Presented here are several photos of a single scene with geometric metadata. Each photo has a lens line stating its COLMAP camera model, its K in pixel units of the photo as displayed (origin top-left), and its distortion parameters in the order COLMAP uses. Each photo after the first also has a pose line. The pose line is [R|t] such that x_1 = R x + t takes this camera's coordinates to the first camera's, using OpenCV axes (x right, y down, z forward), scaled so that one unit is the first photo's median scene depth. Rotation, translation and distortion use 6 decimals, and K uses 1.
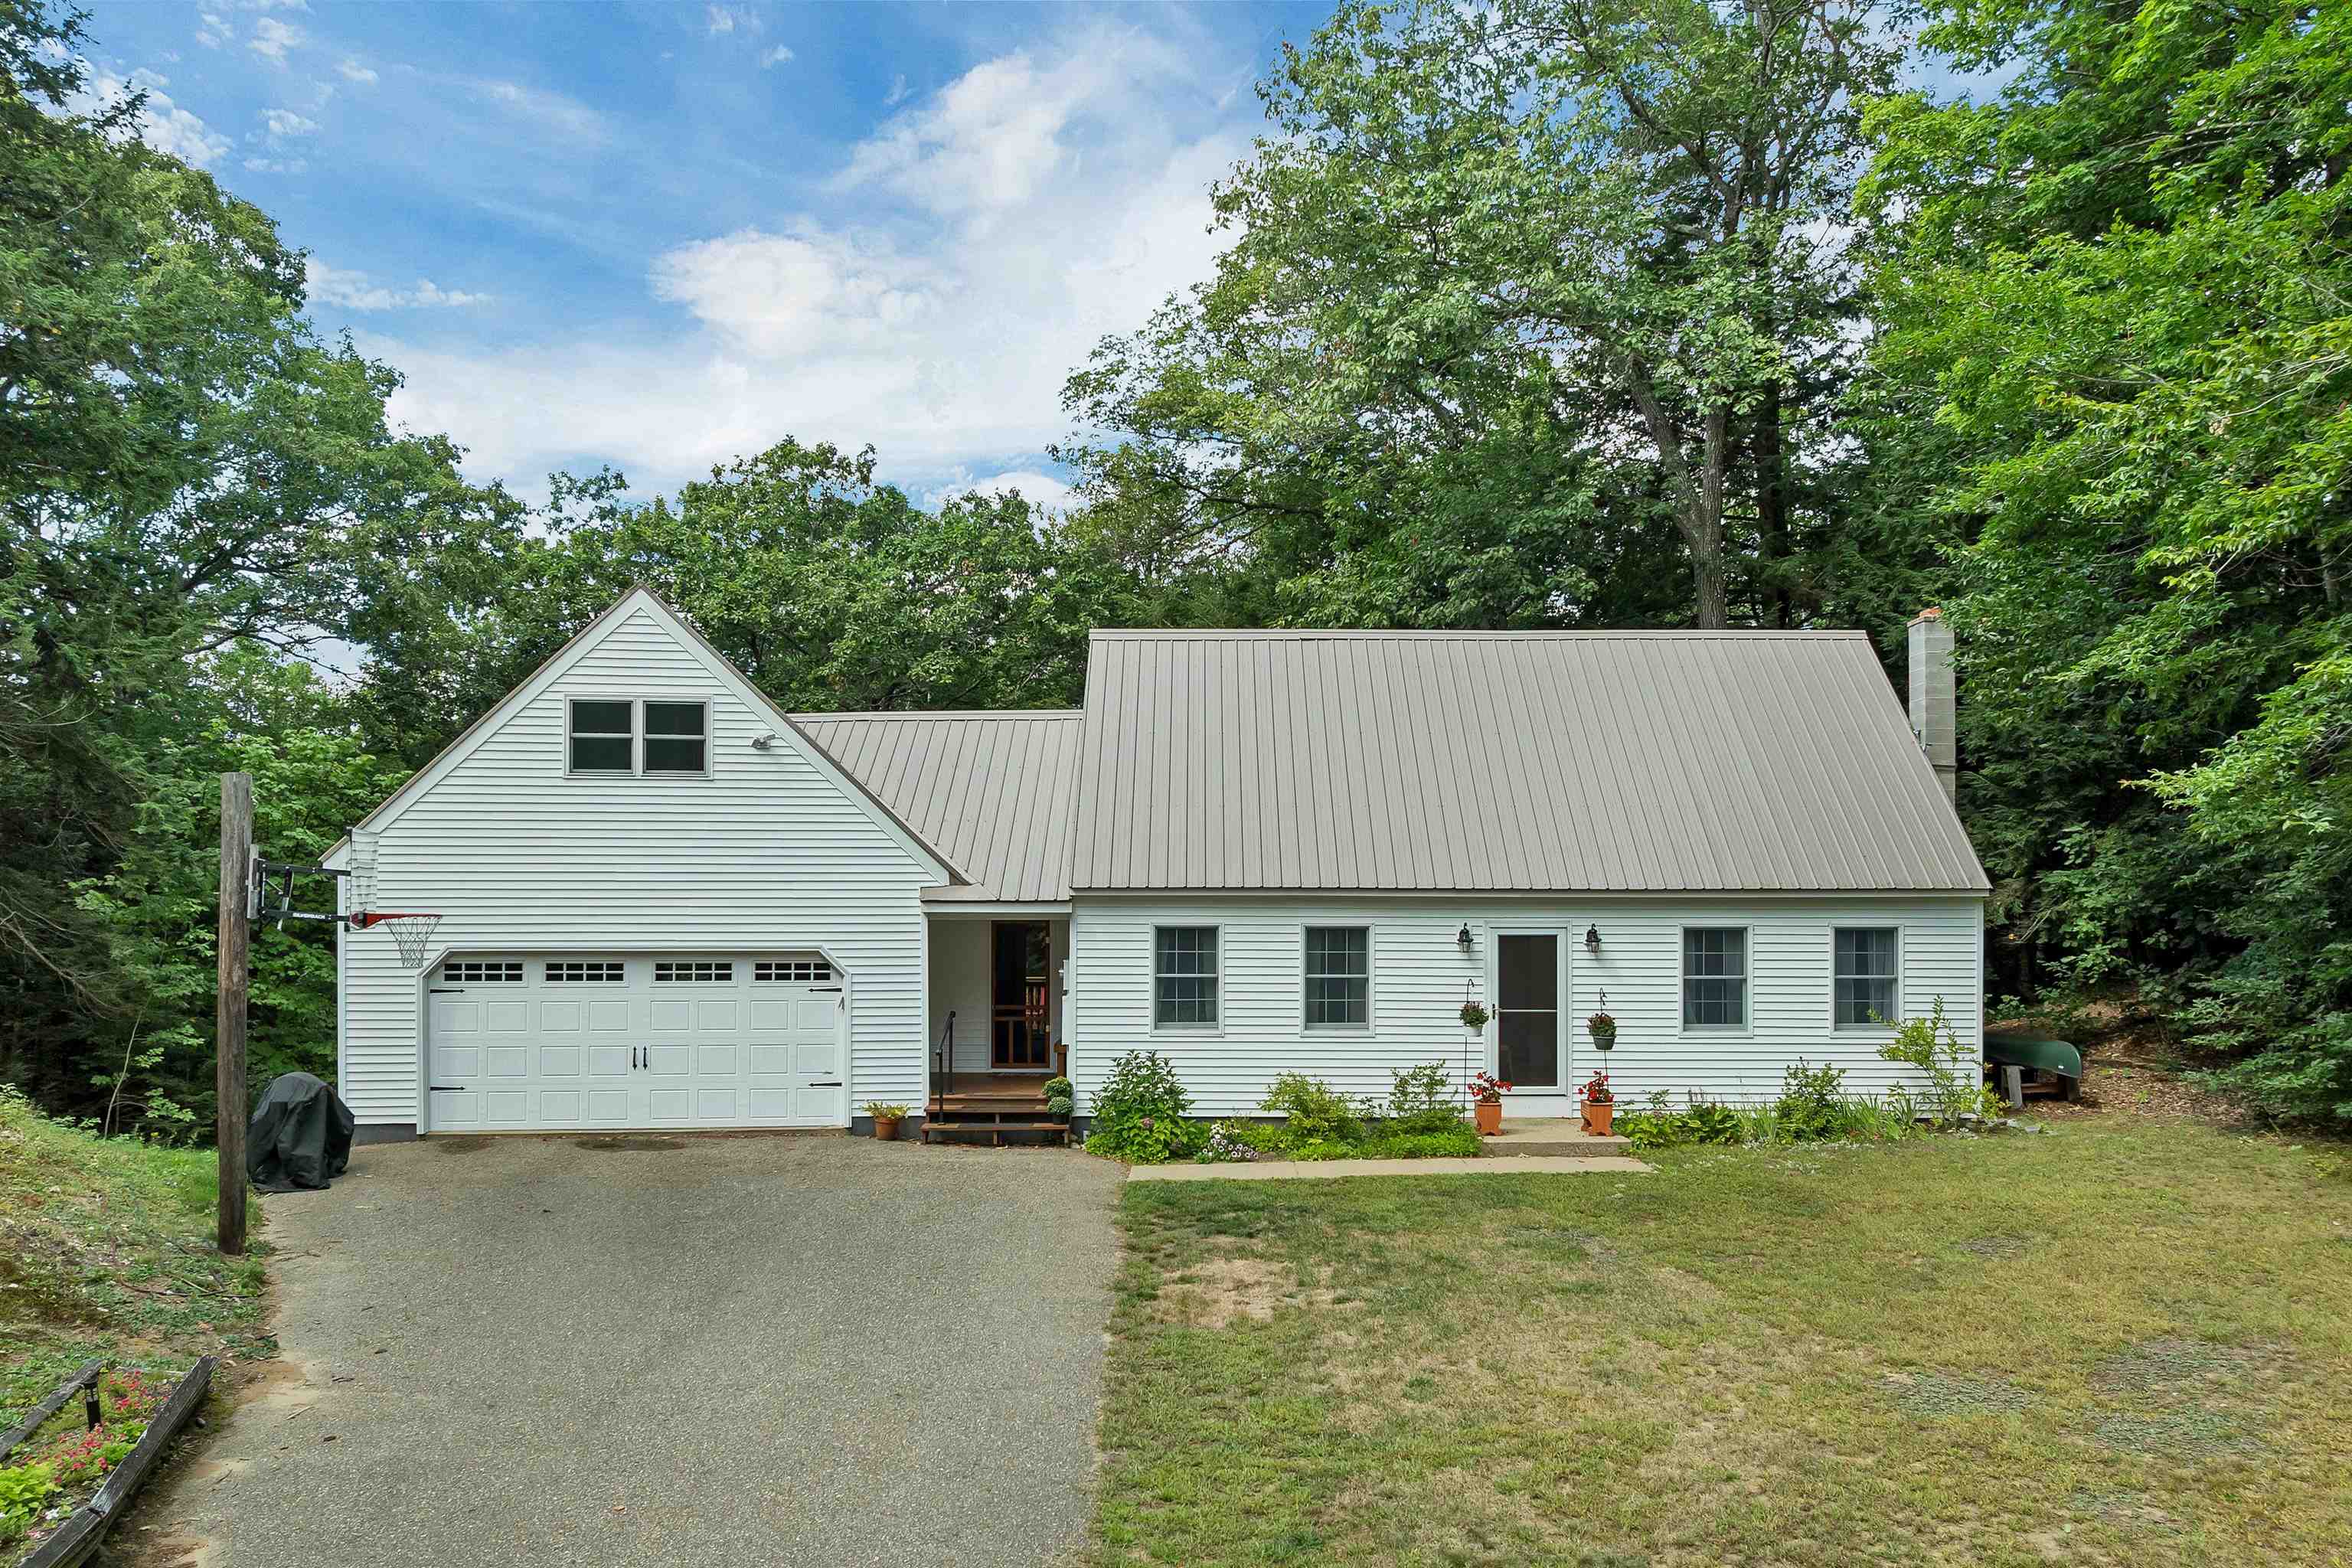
lens RADIAL K [[1681.4, 0, 1194.3], [0, 1681.4, 901.3], [0, 0, 1]] dist [-0.040235, -0.001713]
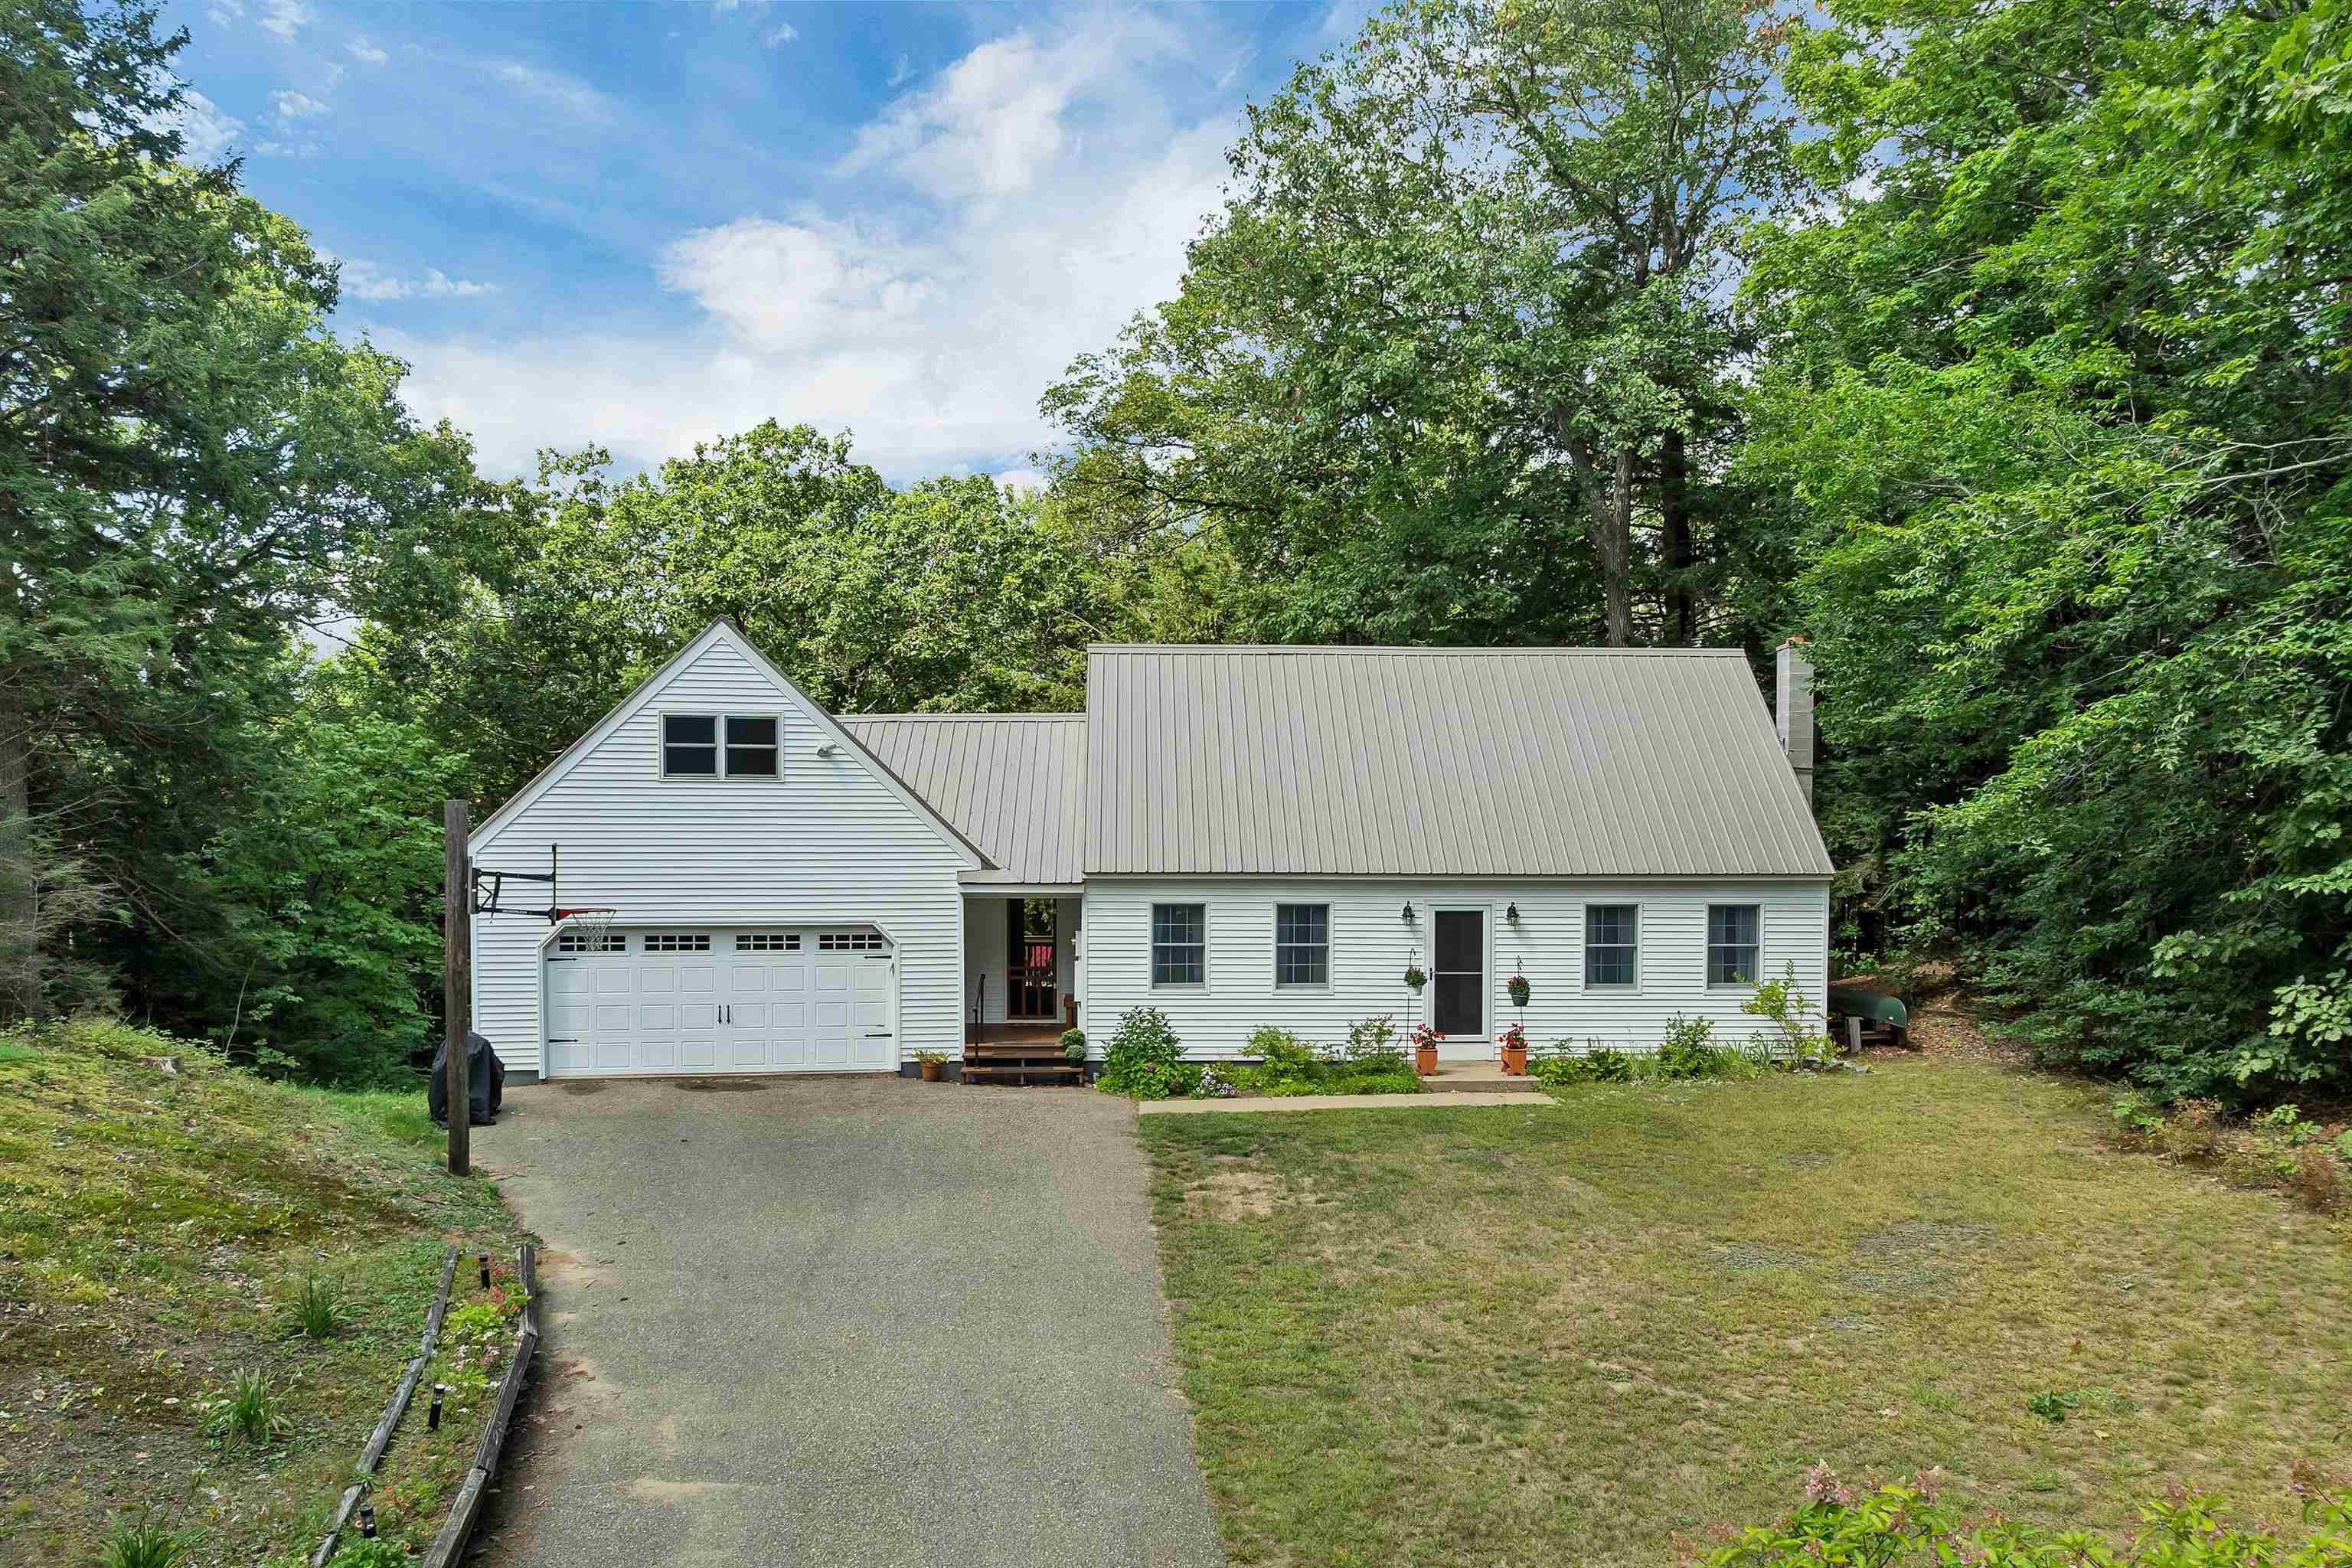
lens RADIAL K [[1681.4, 0, 1194.3], [0, 1681.4, 901.3], [0, 0, 1]] dist [-0.040235, -0.001713]
pose [[0.999078, -0.000080, 0.042934, -0.046370], [-0.001600, 0.999234, 0.039101, -0.034939], [-0.042905, -0.039134, 0.998312, -0.210907]]
